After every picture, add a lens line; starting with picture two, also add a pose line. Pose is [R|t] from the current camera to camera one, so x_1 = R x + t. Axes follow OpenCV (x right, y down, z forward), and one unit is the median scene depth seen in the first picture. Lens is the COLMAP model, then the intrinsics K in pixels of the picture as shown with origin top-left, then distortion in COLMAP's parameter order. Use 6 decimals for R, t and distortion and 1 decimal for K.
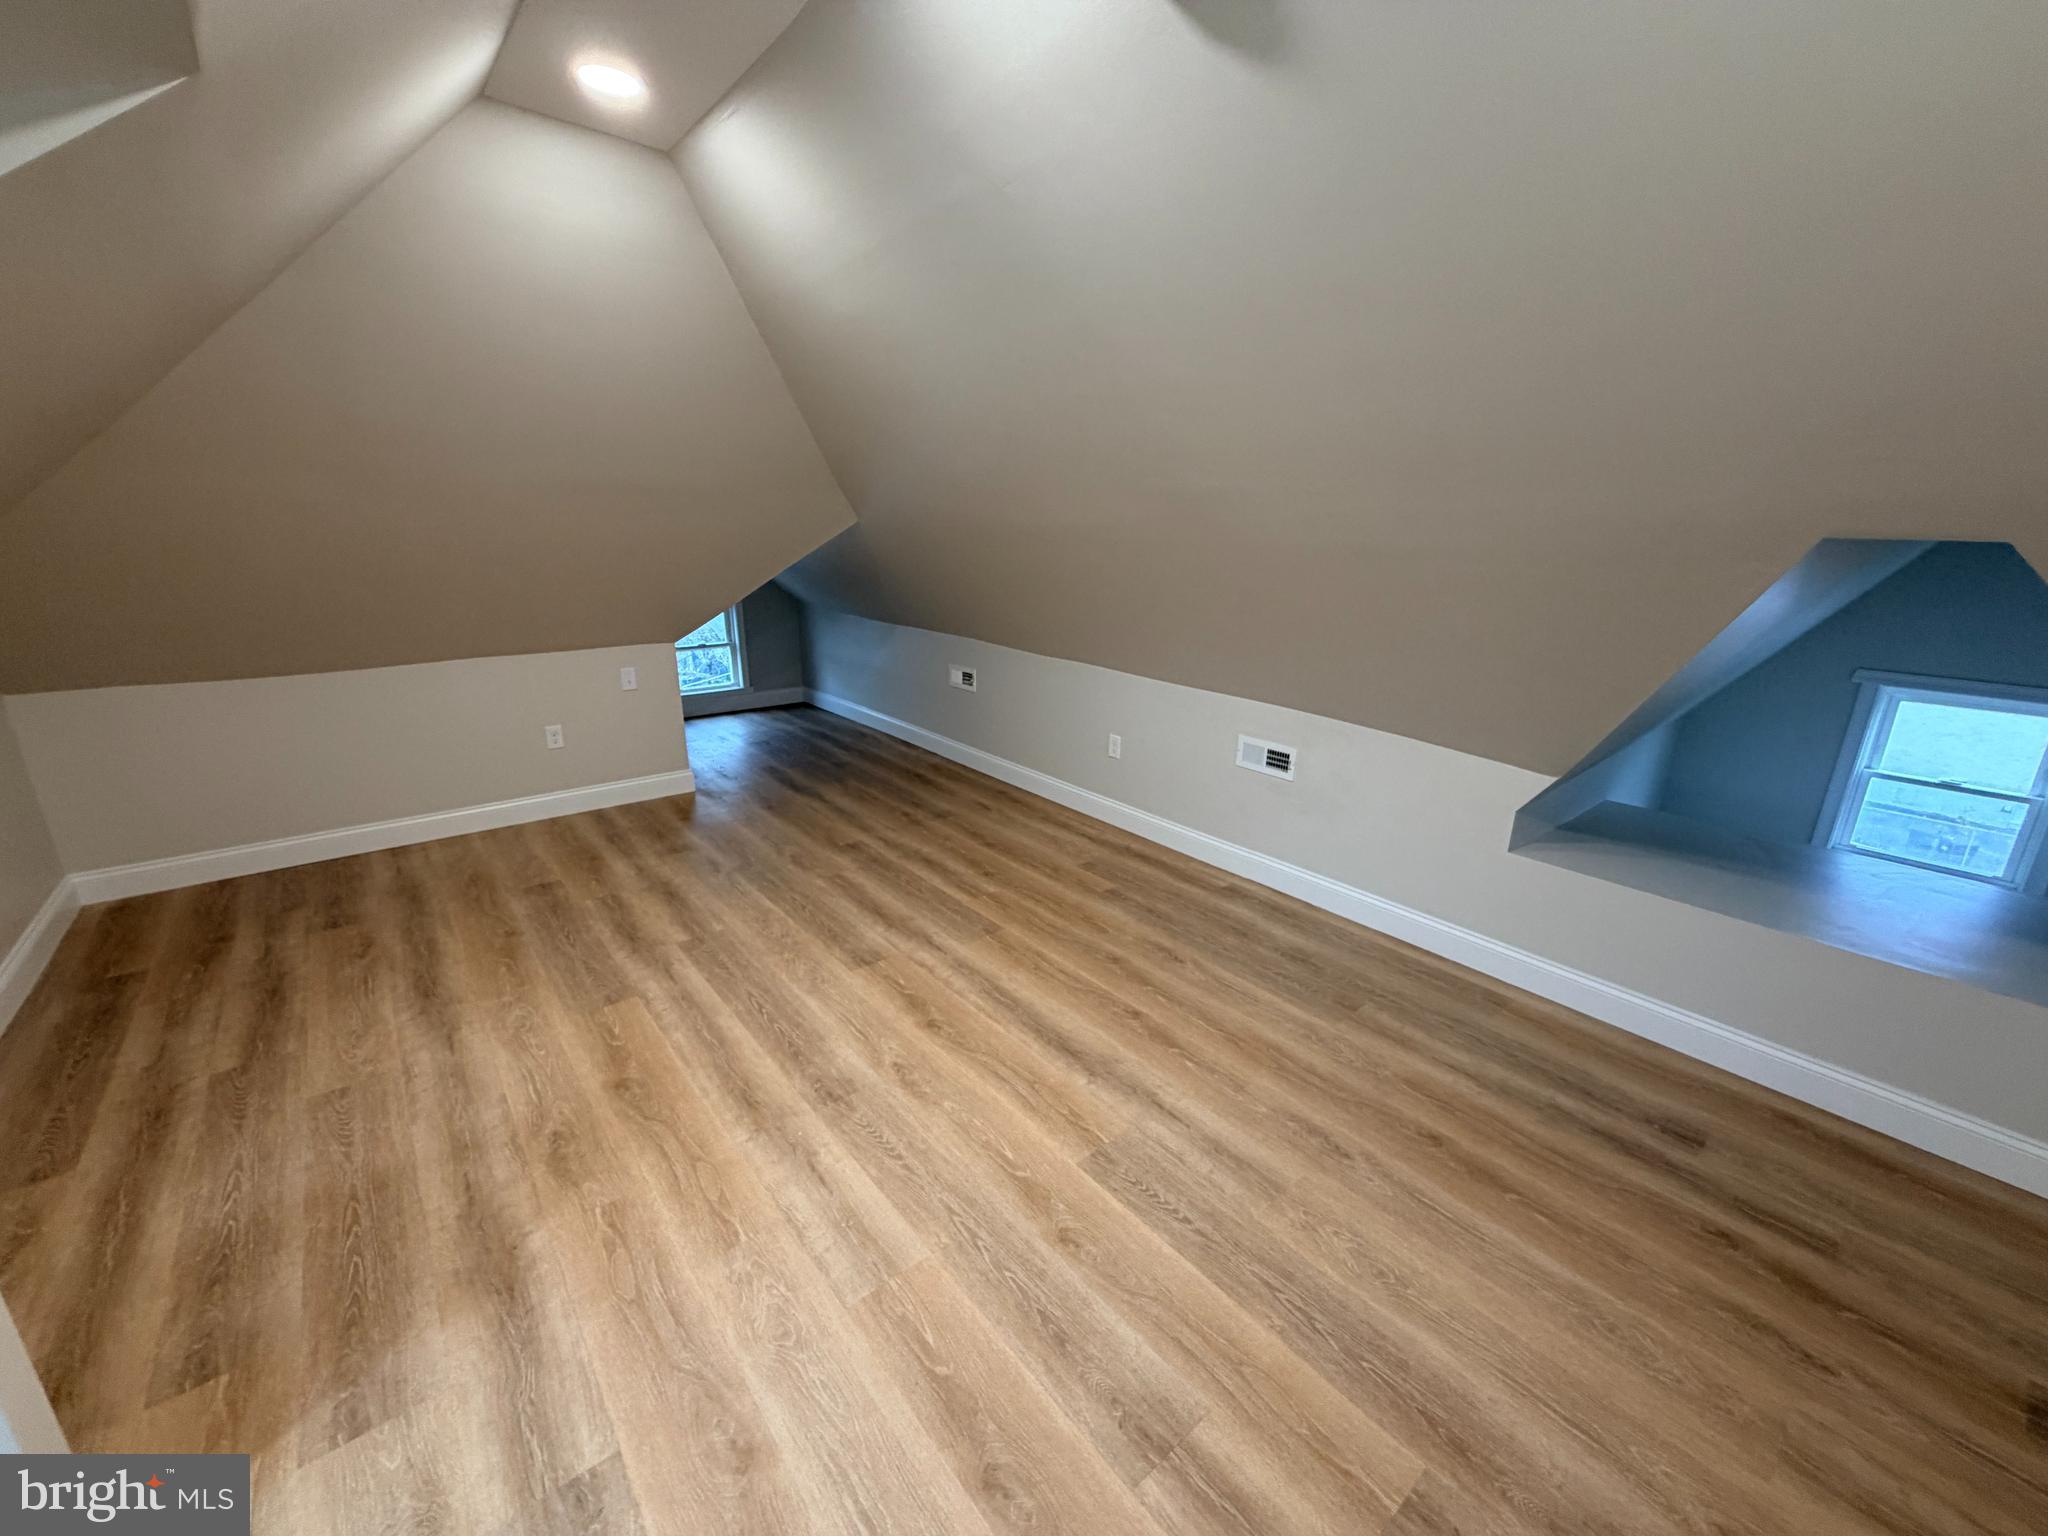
lens RADIAL K [[818.2, 0, 1013.0], [0, 818.2, 767.6], [0, 0, 1]] dist [-0.000521, -0.000622]
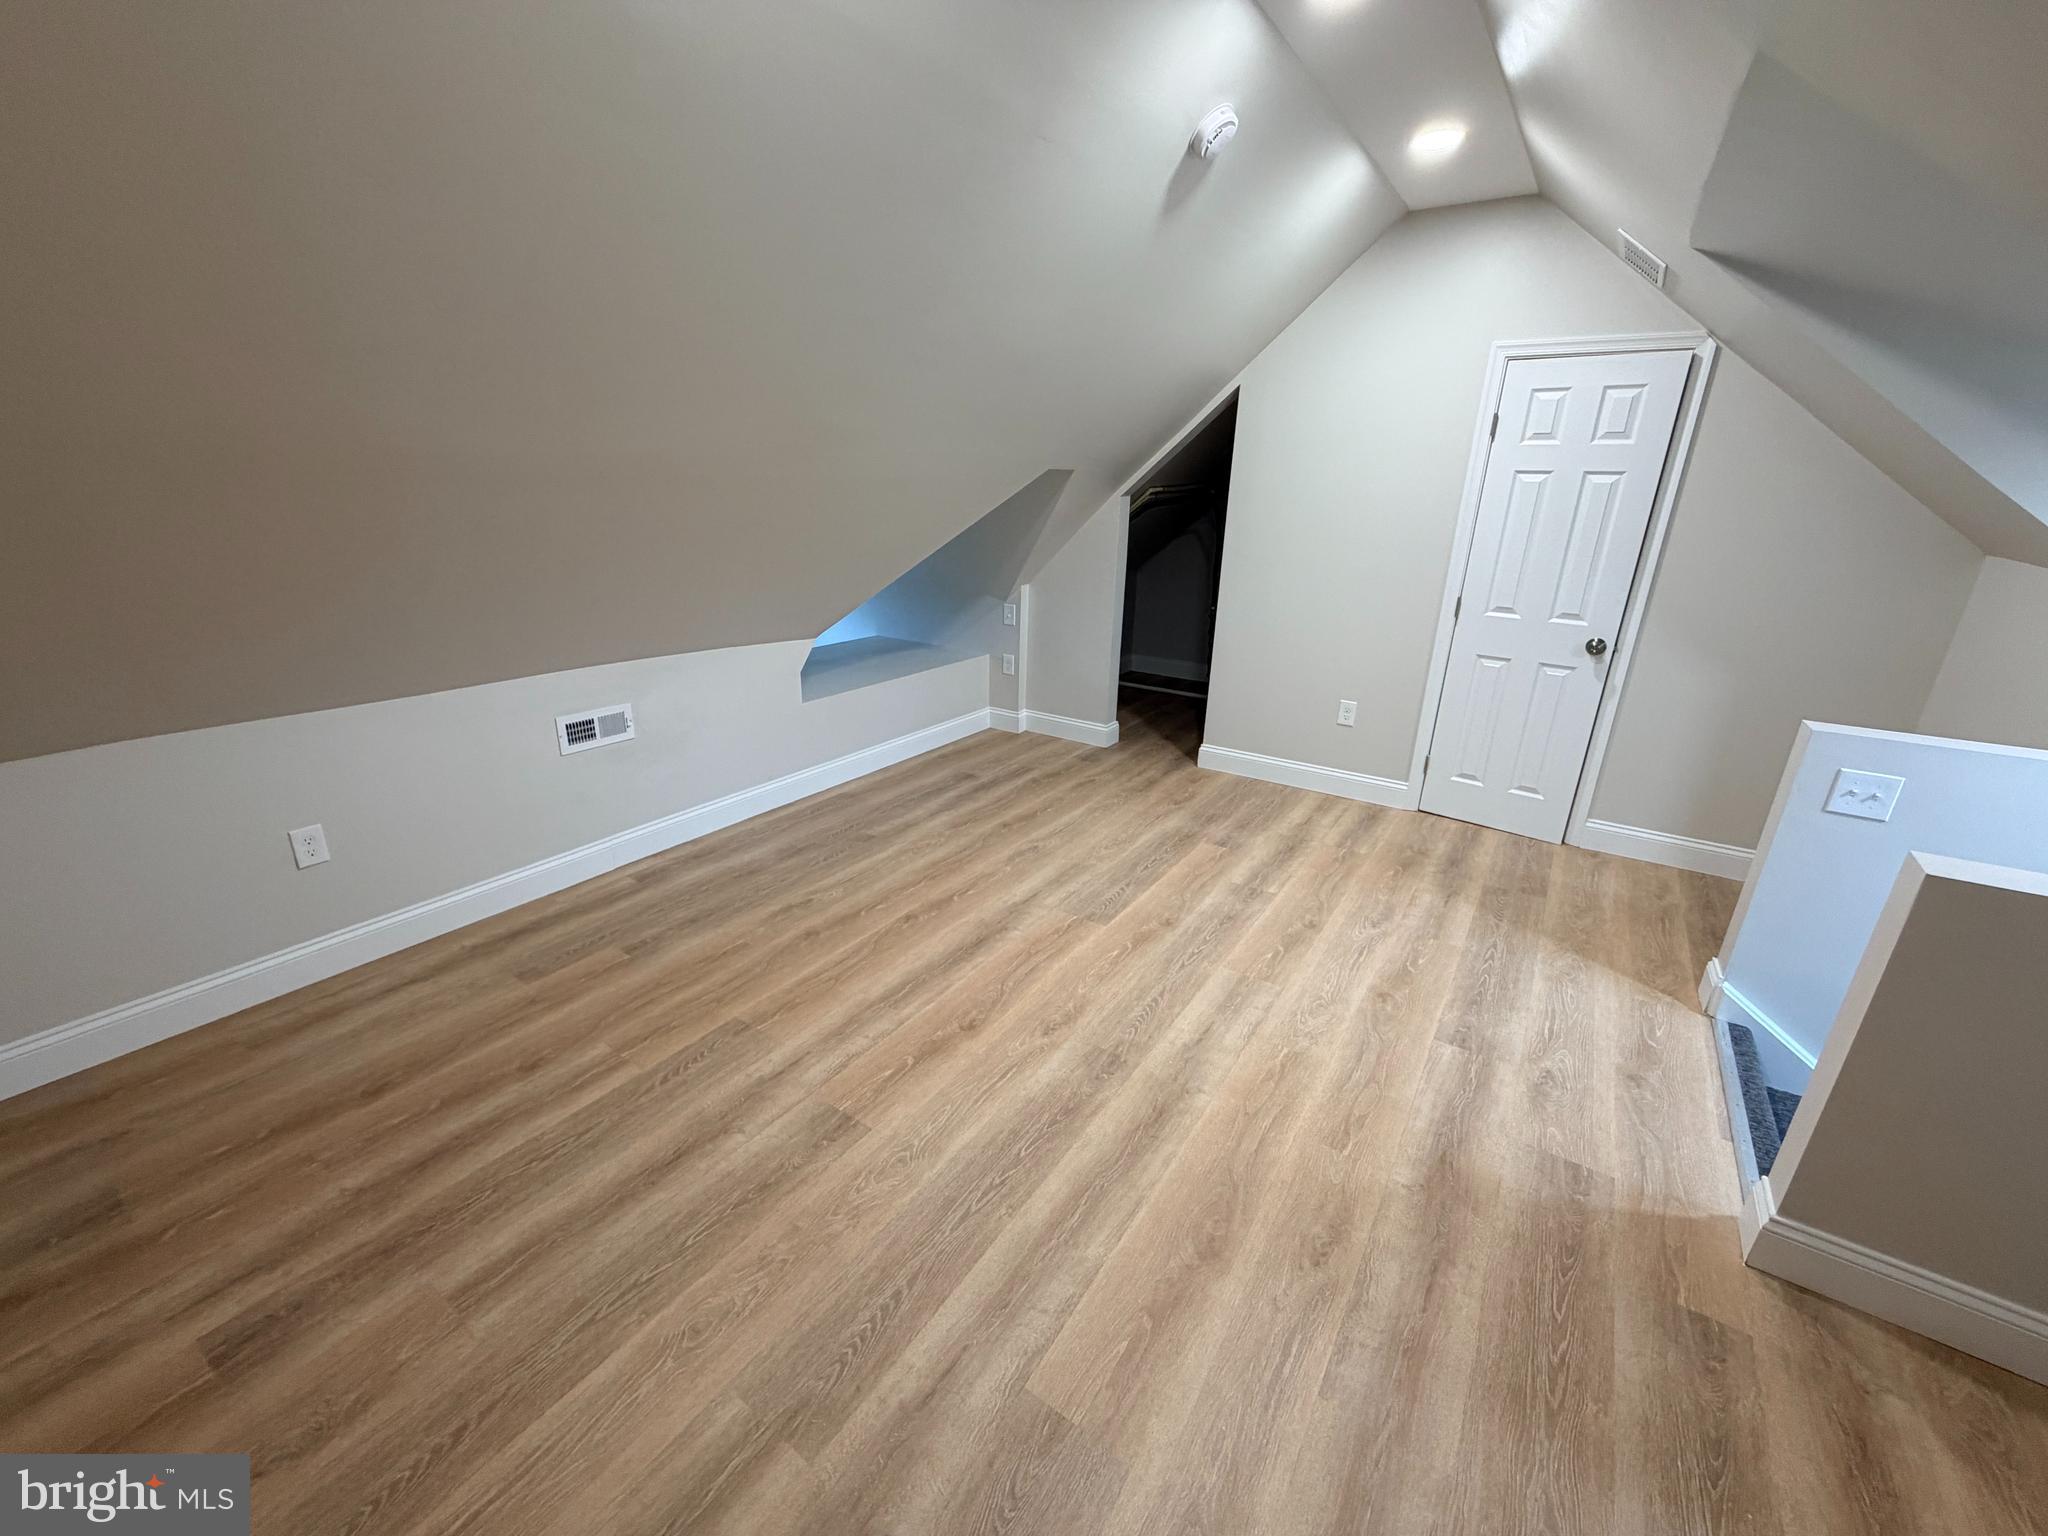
lens RADIAL K [[818.2, 0, 1013.0], [0, 818.2, 767.6], [0, 0, 1]] dist [-0.000521, -0.000622]
pose [[-0.280035, -0.338653, 0.898273, -0.910330], [0.255772, 0.875569, 0.409830, -0.327312], [-0.925290, 0.344520, -0.158573, 1.094326]]
